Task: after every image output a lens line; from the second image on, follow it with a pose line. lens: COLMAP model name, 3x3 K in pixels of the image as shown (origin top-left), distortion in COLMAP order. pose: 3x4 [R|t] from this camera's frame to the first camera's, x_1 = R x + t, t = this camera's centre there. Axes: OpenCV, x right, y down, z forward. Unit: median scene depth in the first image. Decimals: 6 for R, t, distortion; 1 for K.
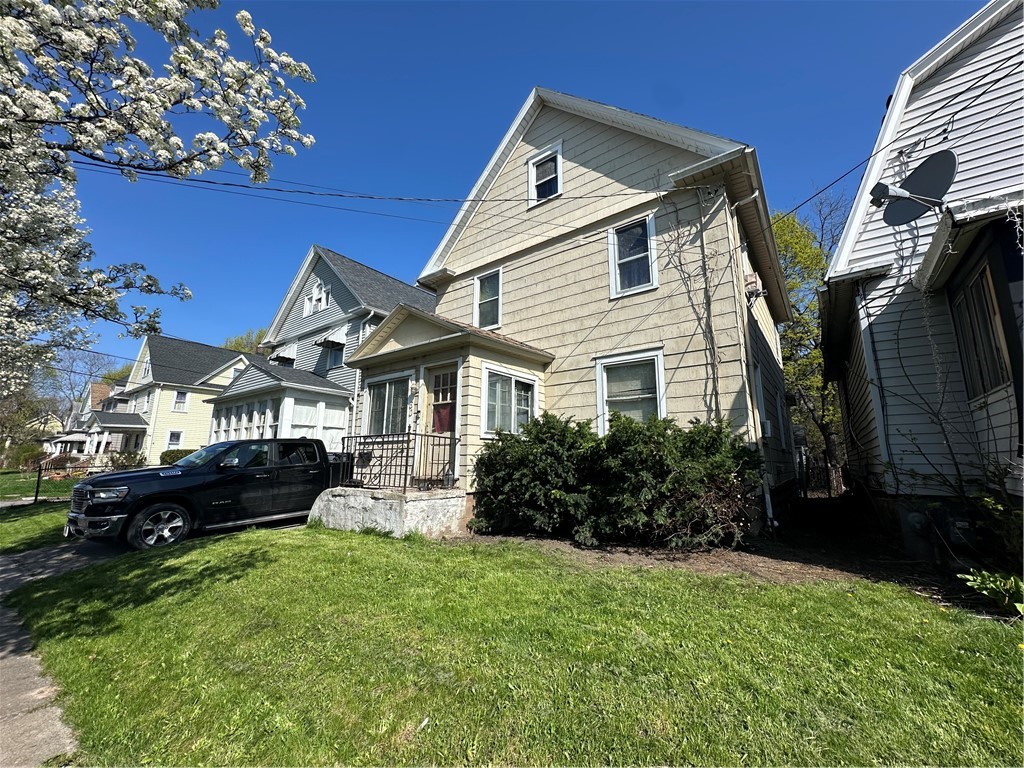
lens RADIAL K [[408.6, 0, 513.0], [0, 408.6, 384.5], [0, 0, 1]] dist [-0.006116, 0.000505]
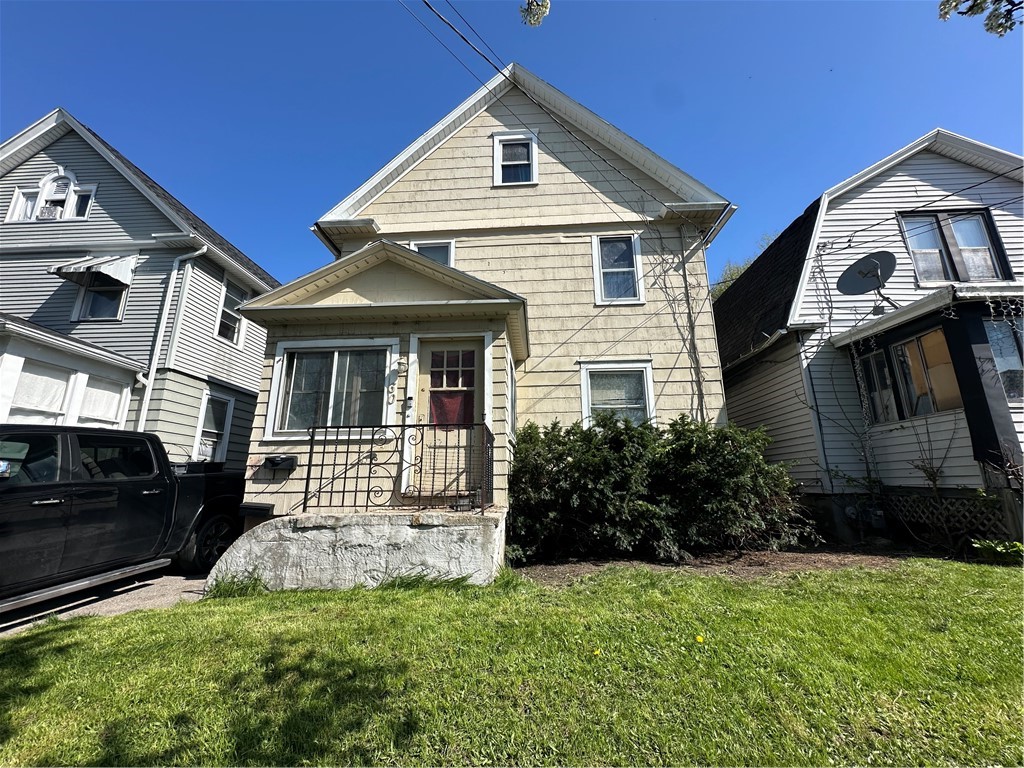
lens RADIAL K [[408.6, 0, 511.9], [0, 408.6, 384.2], [0, 0, 1]] dist [-0.006116, 0.000505]
pose [[0.825146, 0.122379, 0.551504, -0.453308], [-0.092057, 0.992333, -0.082466, 0.080153], [-0.557368, 0.017276, 0.830086, 0.313557]]
